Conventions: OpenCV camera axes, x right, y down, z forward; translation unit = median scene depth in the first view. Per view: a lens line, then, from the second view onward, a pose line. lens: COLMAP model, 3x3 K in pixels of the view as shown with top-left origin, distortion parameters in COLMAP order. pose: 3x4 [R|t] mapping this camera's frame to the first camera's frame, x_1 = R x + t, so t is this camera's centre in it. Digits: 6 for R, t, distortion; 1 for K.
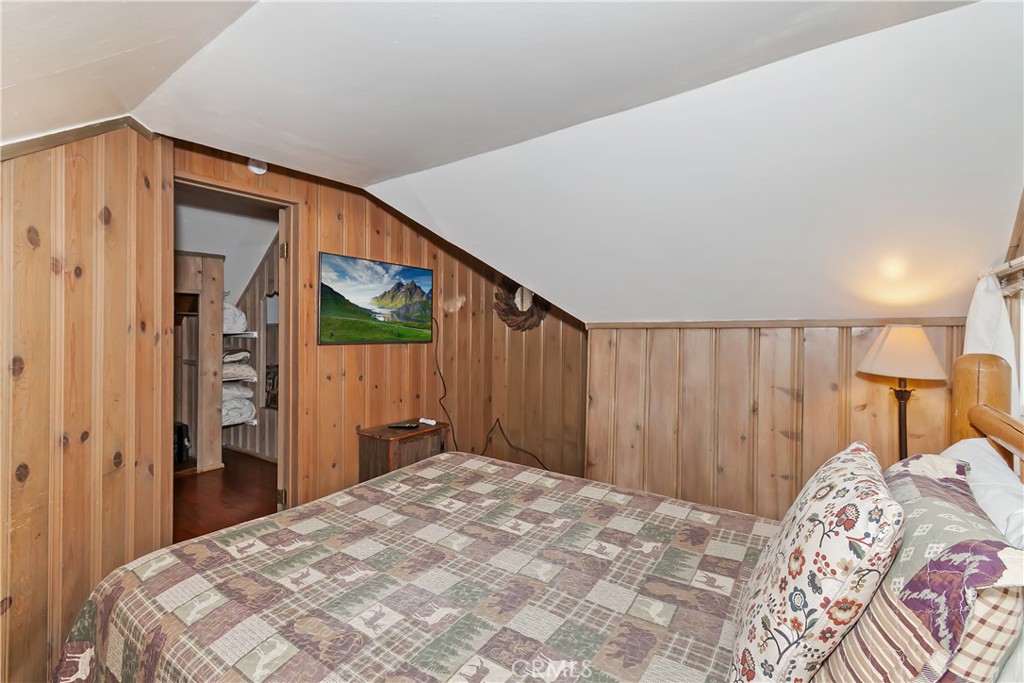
lens RADIAL K [[452.6, 0, 509.3], [0, 452.6, 338.1], [0, 0, 1]] dist [0.001700, -0.000369]
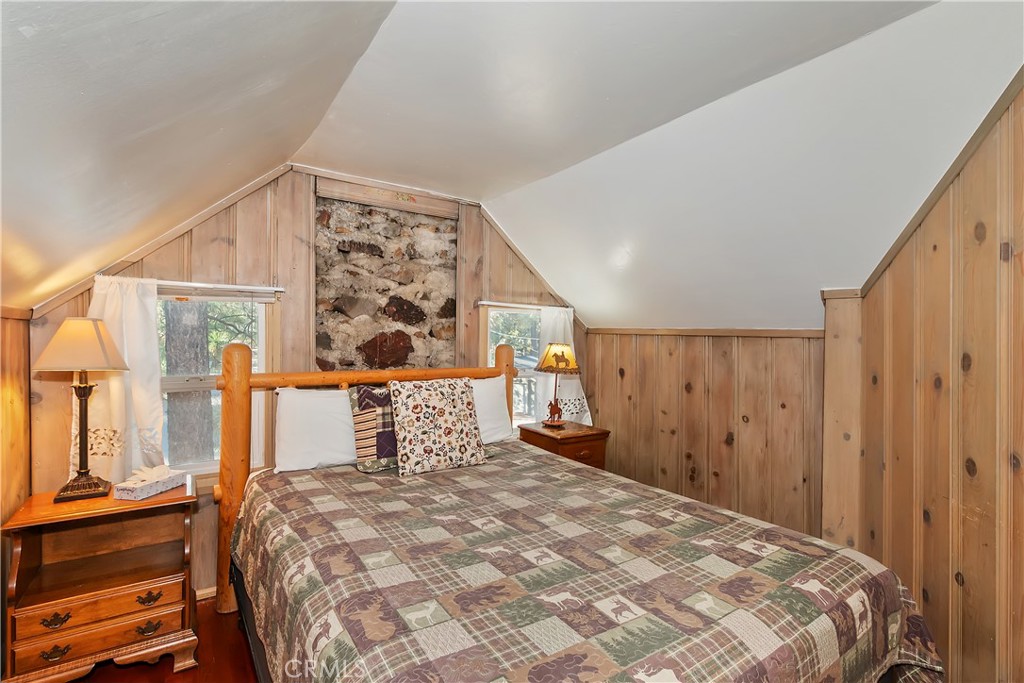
lens RADIAL K [[452.6, 0, 509.3], [0, 452.6, 338.1], [0, 0, 1]] dist [0.001700, -0.000369]
pose [[-0.924349, -0.007453, 0.381475, -0.431071], [-0.005067, 0.999961, 0.007260, 0.002943], [-0.381514, 0.004778, -0.924351, 2.022454]]
